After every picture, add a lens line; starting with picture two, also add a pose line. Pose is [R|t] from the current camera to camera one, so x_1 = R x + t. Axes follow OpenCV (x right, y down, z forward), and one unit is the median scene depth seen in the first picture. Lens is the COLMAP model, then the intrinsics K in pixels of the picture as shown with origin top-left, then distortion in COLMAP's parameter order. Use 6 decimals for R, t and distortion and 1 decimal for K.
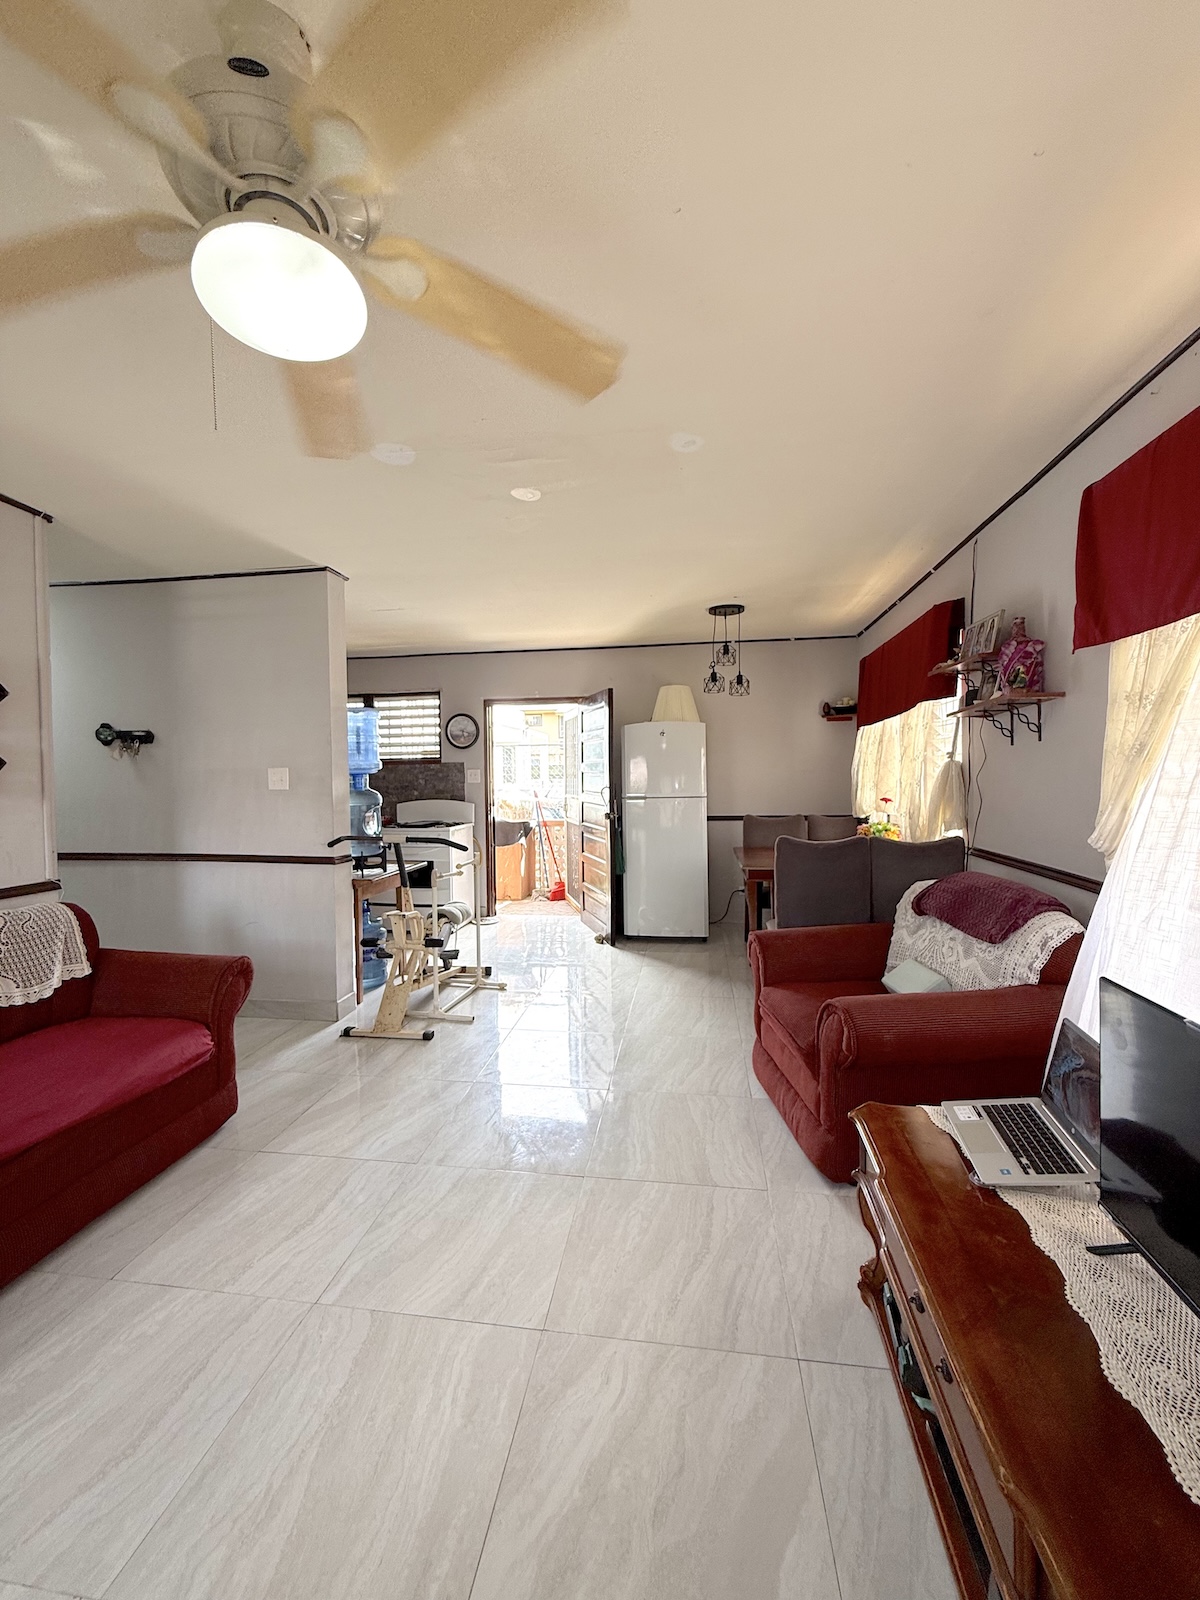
lens RADIAL K [[639.4, 0, 601.5], [0, 639.4, 791.3], [0, 0, 1]] dist [0.002748, 0.000207]
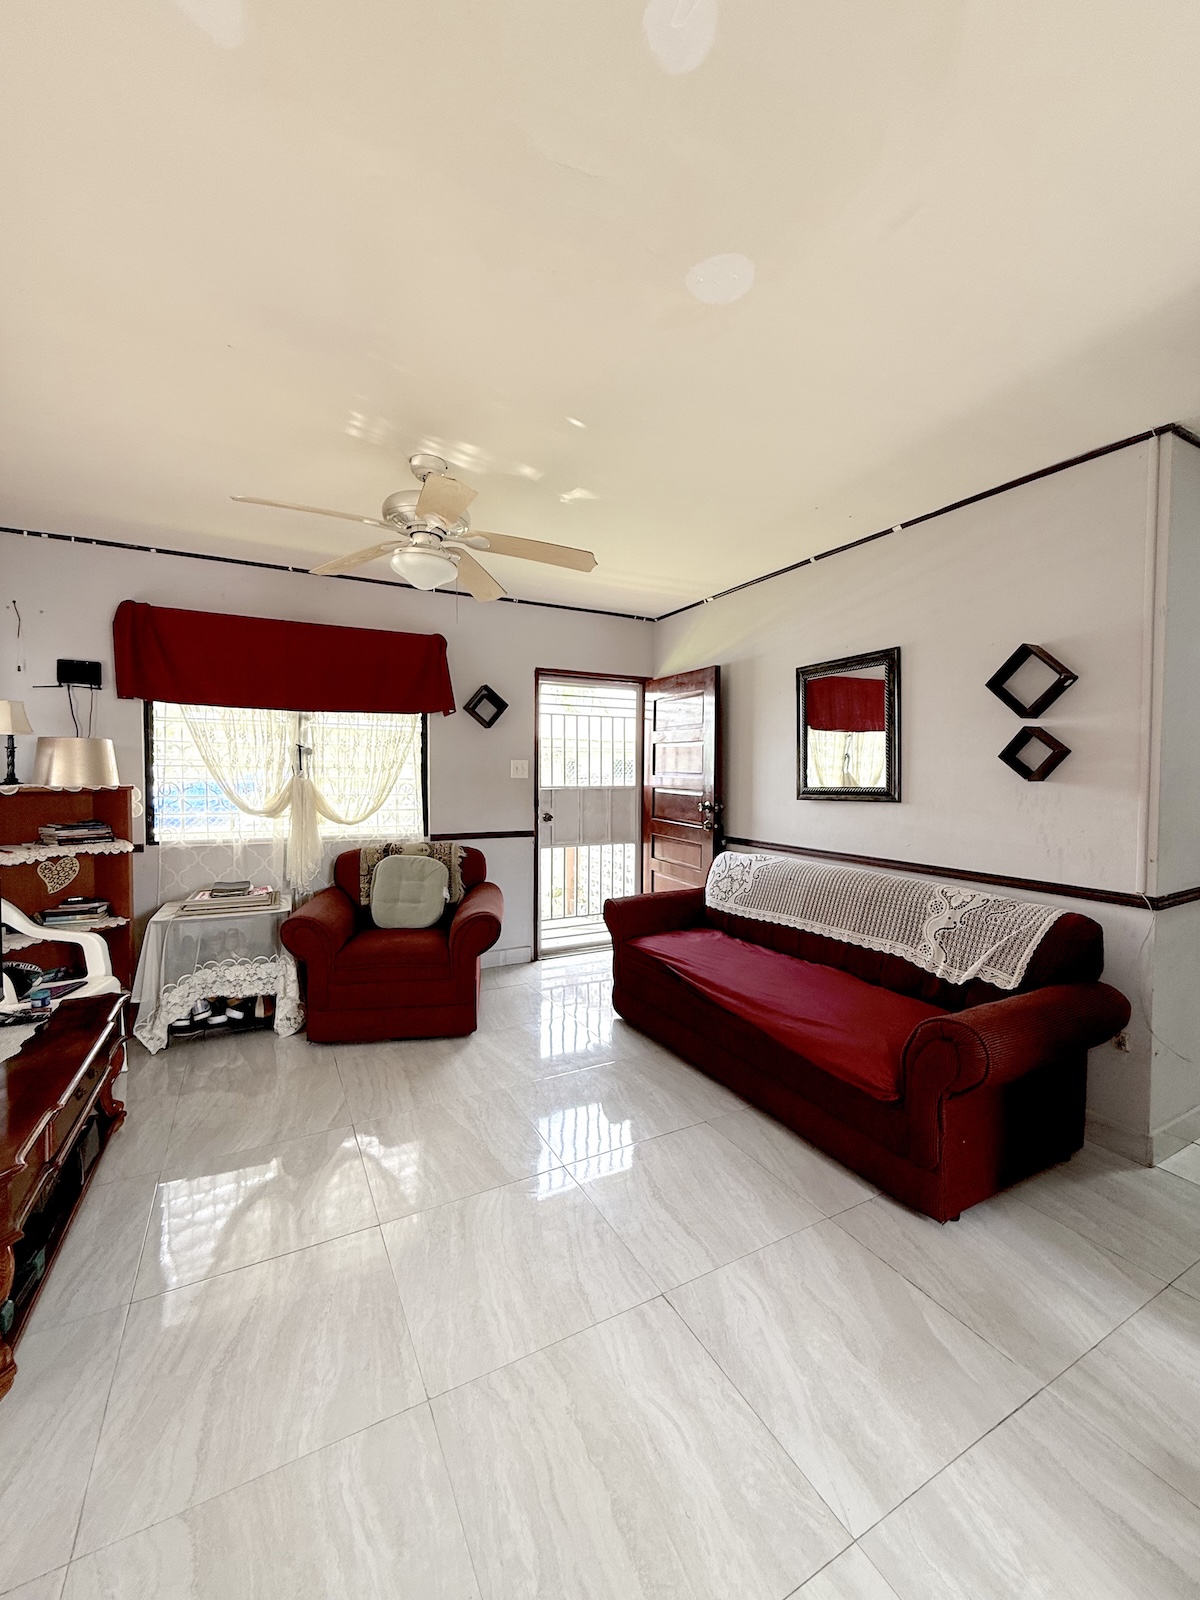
lens RADIAL K [[638.4, 0, 597.7], [0, 638.4, 798.4], [0, 0, 1]] dist [0.002740, 0.000287]
pose [[-0.803467, 0.031546, -0.594514, 0.158477], [-0.010925, 0.997646, 0.067703, -0.028813], [0.595250, 0.060892, -0.801230, 1.272713]]
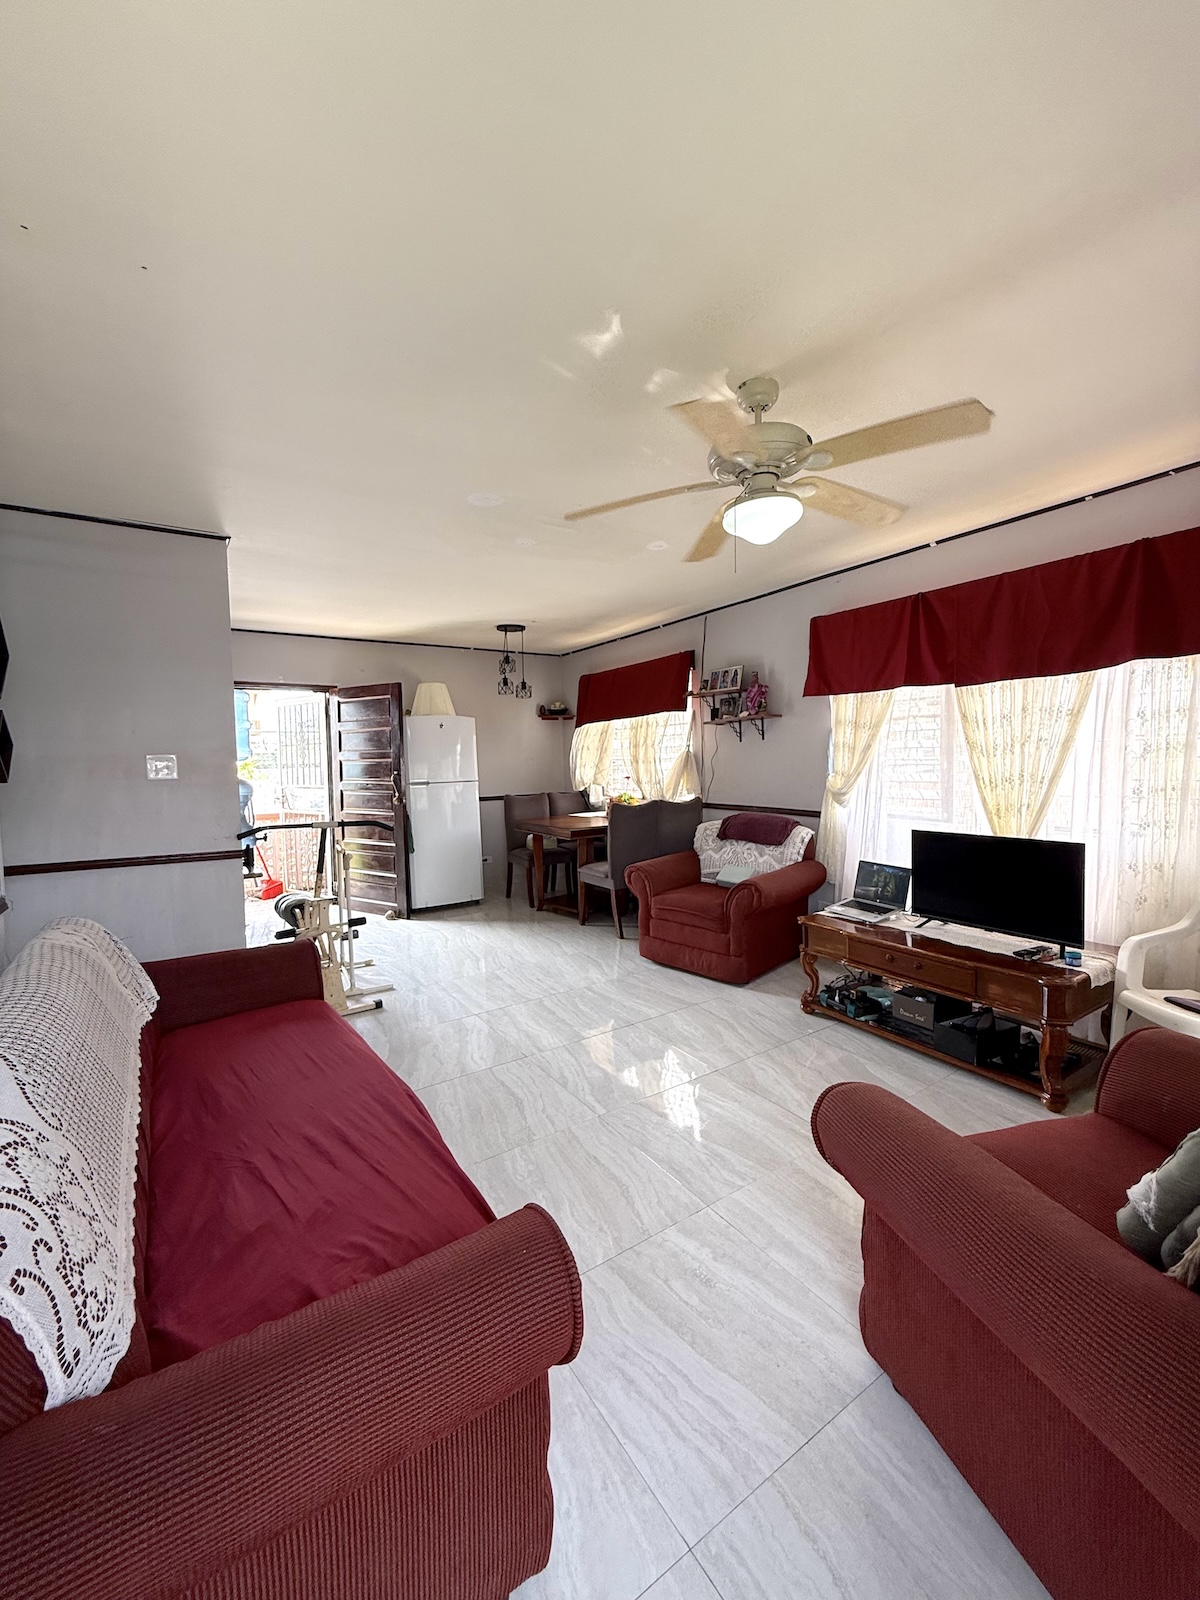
lens RADIAL K [[639.4, 0, 601.5], [0, 639.4, 791.3], [0, 0, 1]] dist [0.002748, 0.000207]
pose [[0.744547, -0.034687, 0.666668, -0.863573], [0.027027, 0.999397, 0.021814, 0.016330], [-0.667022, 0.001776, 0.745036, -0.058618]]
